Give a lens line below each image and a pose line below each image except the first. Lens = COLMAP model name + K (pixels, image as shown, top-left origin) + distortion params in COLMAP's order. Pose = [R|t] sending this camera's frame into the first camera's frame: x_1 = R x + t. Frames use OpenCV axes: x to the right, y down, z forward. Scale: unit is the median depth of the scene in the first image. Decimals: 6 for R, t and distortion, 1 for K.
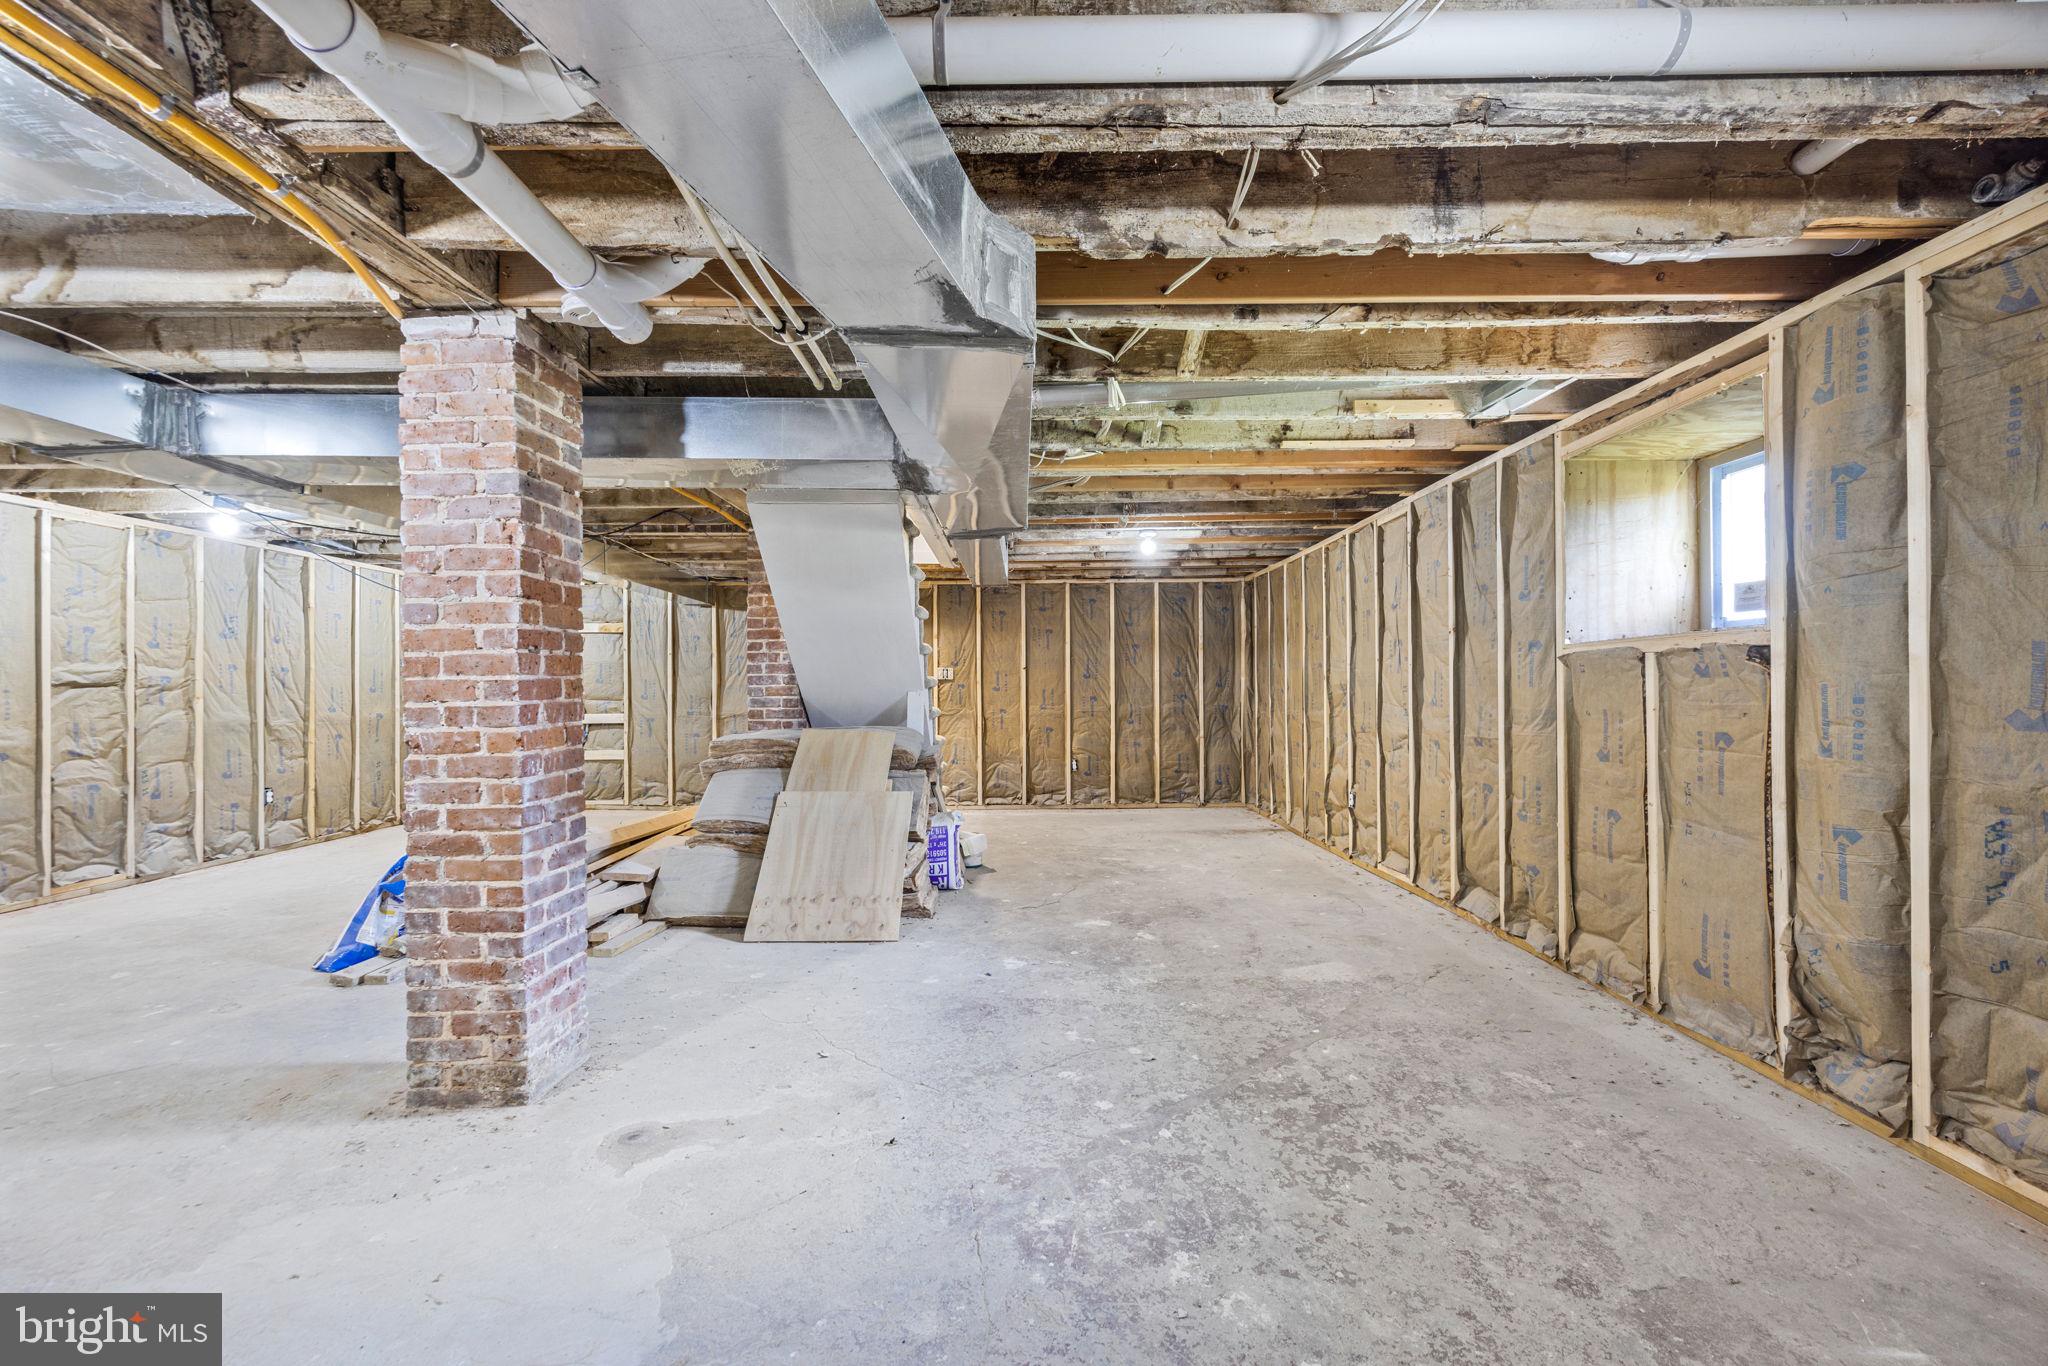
lens RADIAL K [[779.8, 0, 1026.7], [0, 779.8, 689.6], [0, 0, 1]] dist [0.000787, -0.000499]
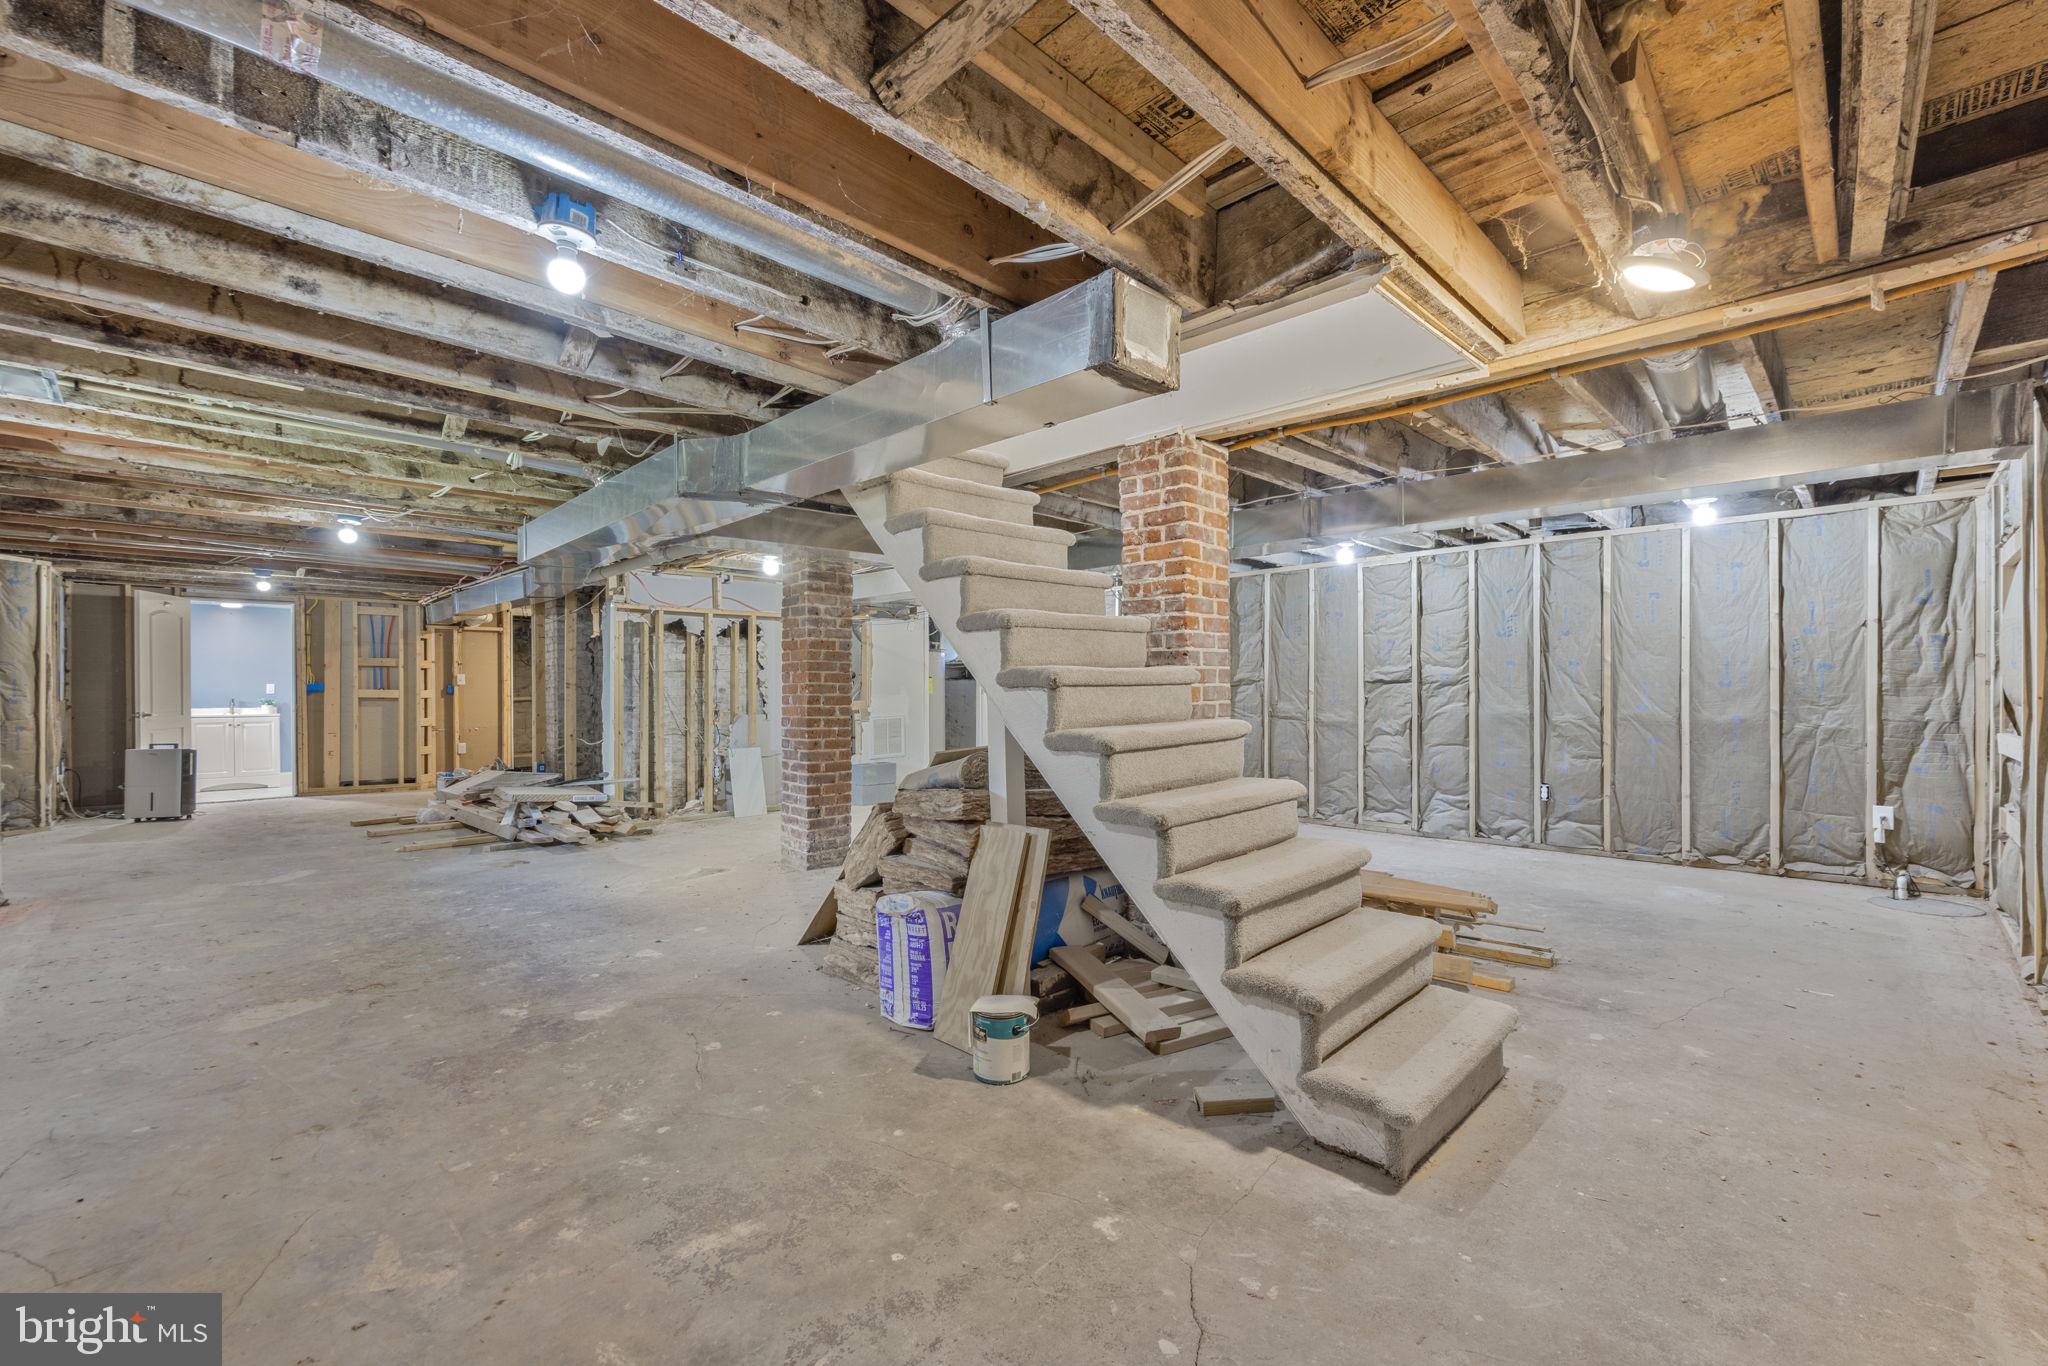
lens RADIAL K [[841.2, 0, 1024.2], [0, 841.2, 685.9], [0, 0, 1]] dist [0.000071, 0.000026]
pose [[-0.705064, 0.004908, -0.709127, 0.358555], [0.007391, 0.999973, -0.000428, -0.003015], [0.709105, -0.005543, -0.705081, 1.811967]]
